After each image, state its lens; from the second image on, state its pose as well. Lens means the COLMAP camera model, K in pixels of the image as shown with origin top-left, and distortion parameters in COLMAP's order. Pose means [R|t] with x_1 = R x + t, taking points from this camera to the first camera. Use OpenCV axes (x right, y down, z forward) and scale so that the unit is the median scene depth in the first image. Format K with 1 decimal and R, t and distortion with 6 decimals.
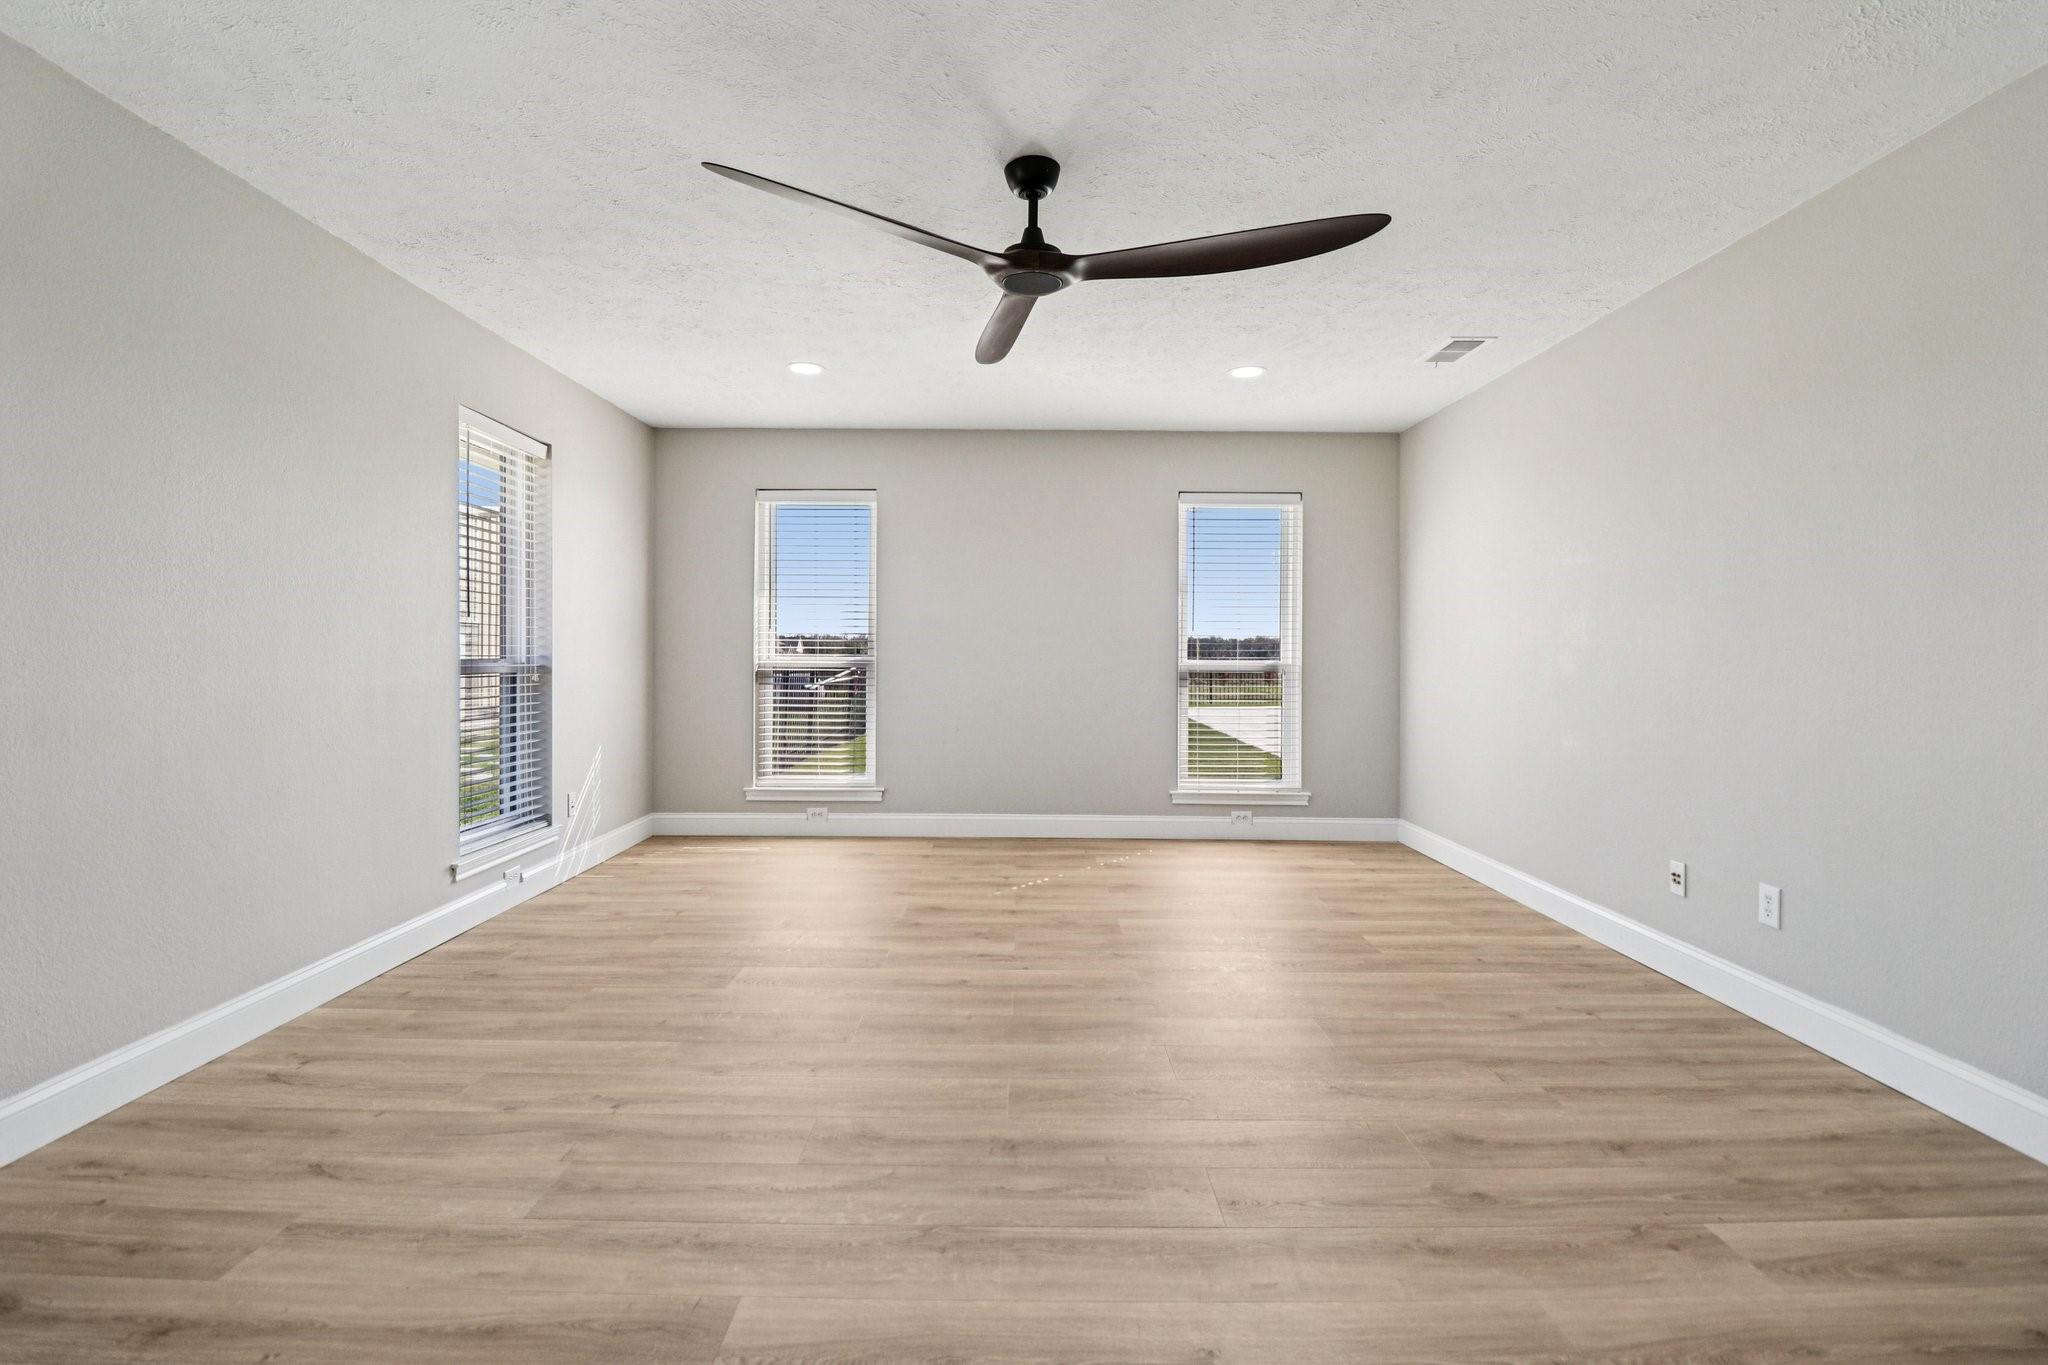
lens RADIAL K [[947.3, 0, 1019.4], [0, 947.3, 631.1], [0, 0, 1]] dist [-0.000939, -0.000079]
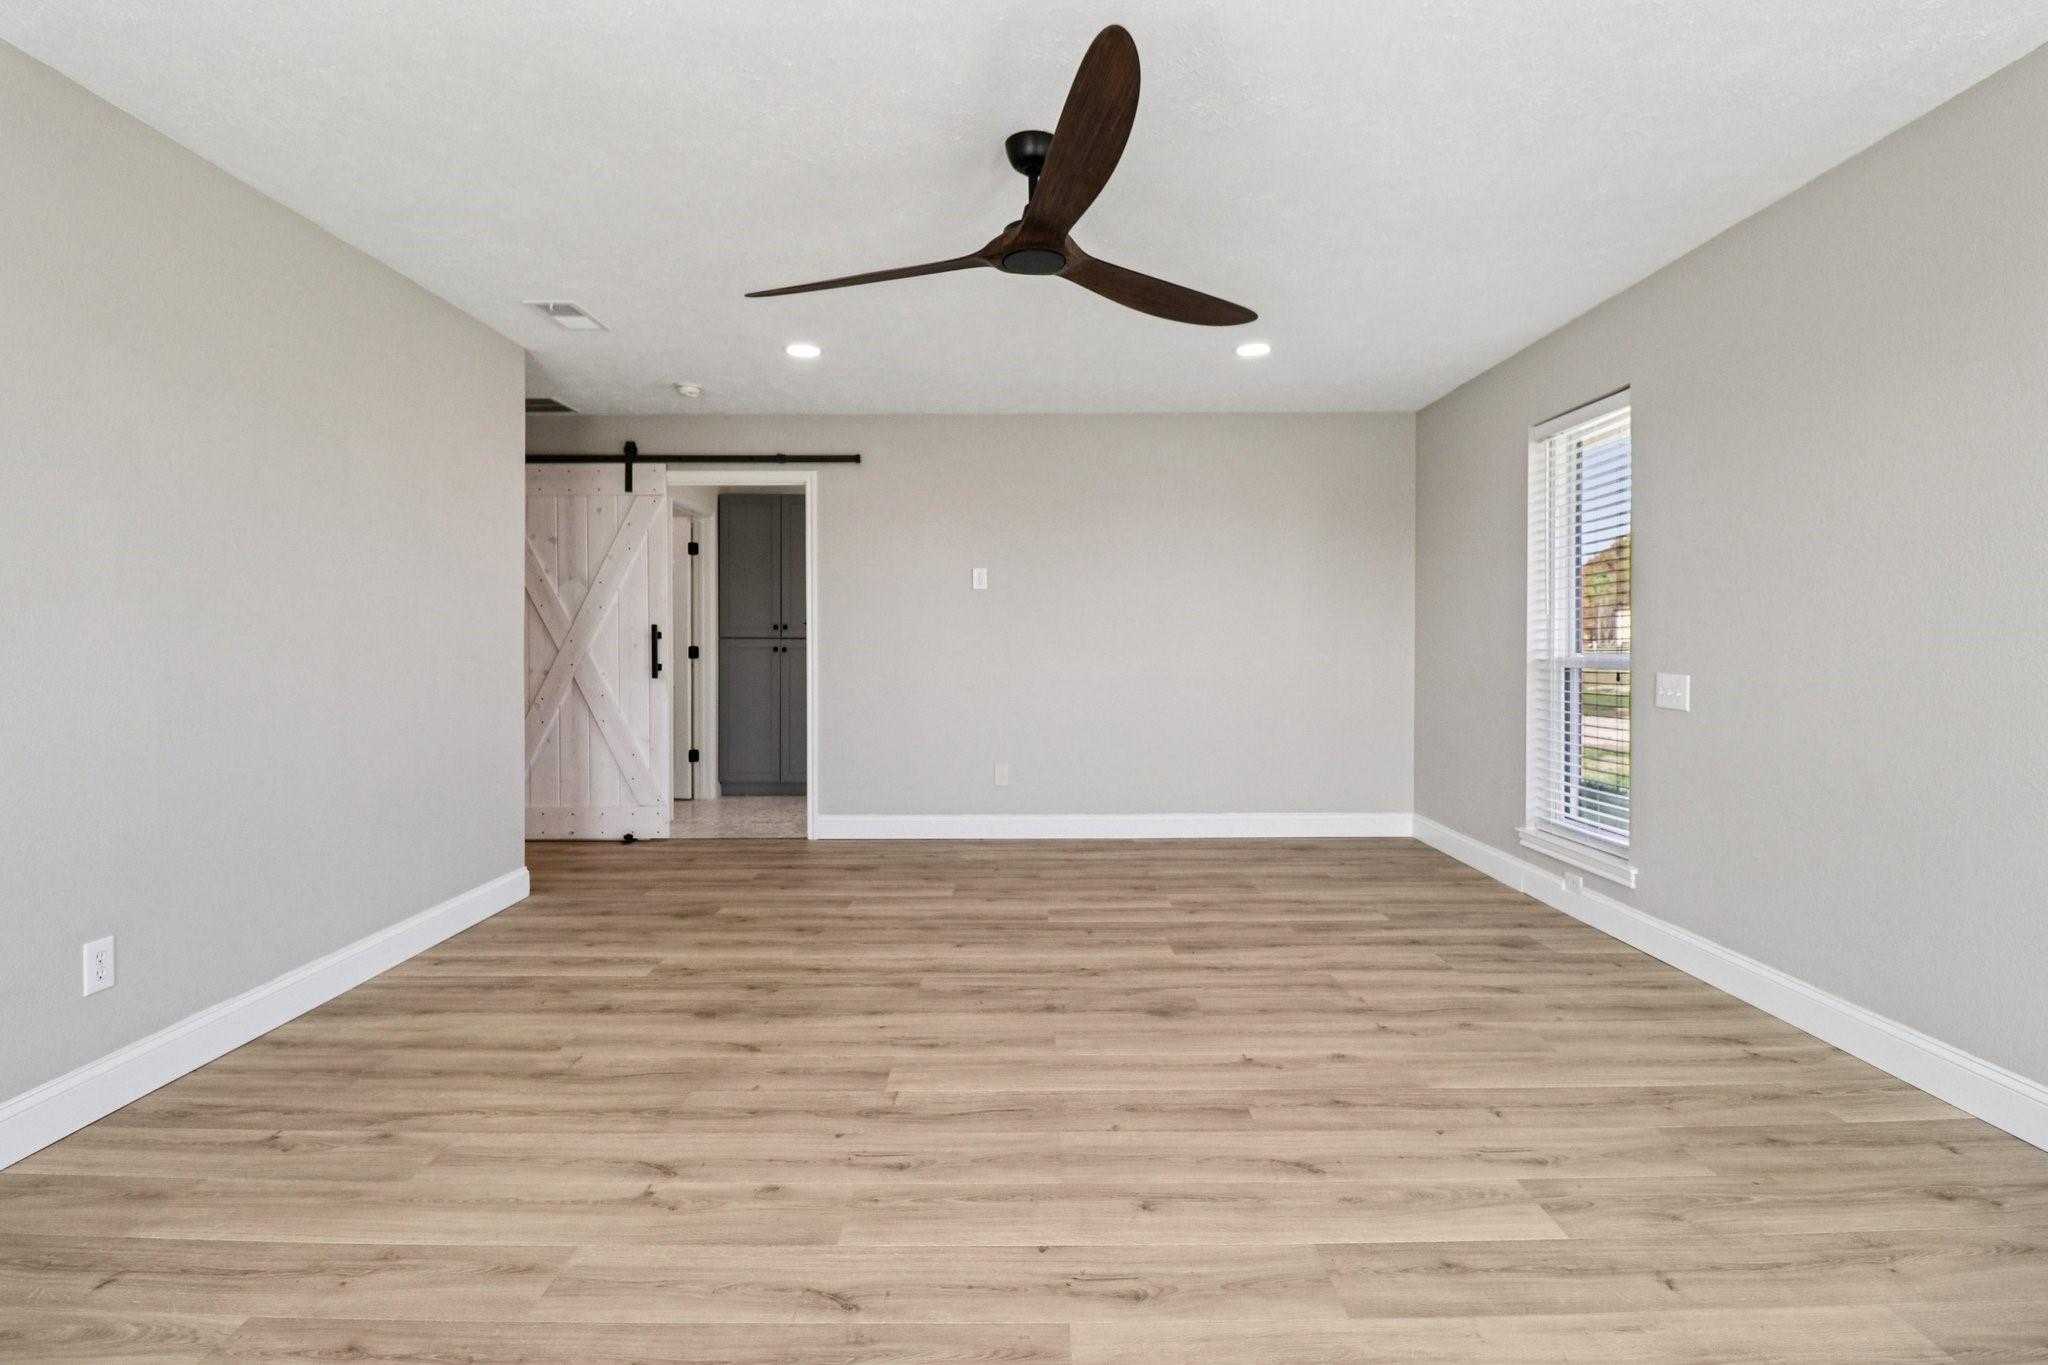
lens RADIAL K [[947.3, 0, 1019.4], [0, 947.3, 631.1], [0, 0, 1]] dist [-0.000939, -0.000079]
pose [[-0.999972, -0.001726, 0.007288, 0.021998], [-0.001973, 0.999416, -0.034123, 0.040508], [-0.007225, -0.034137, -0.999391, 2.015558]]
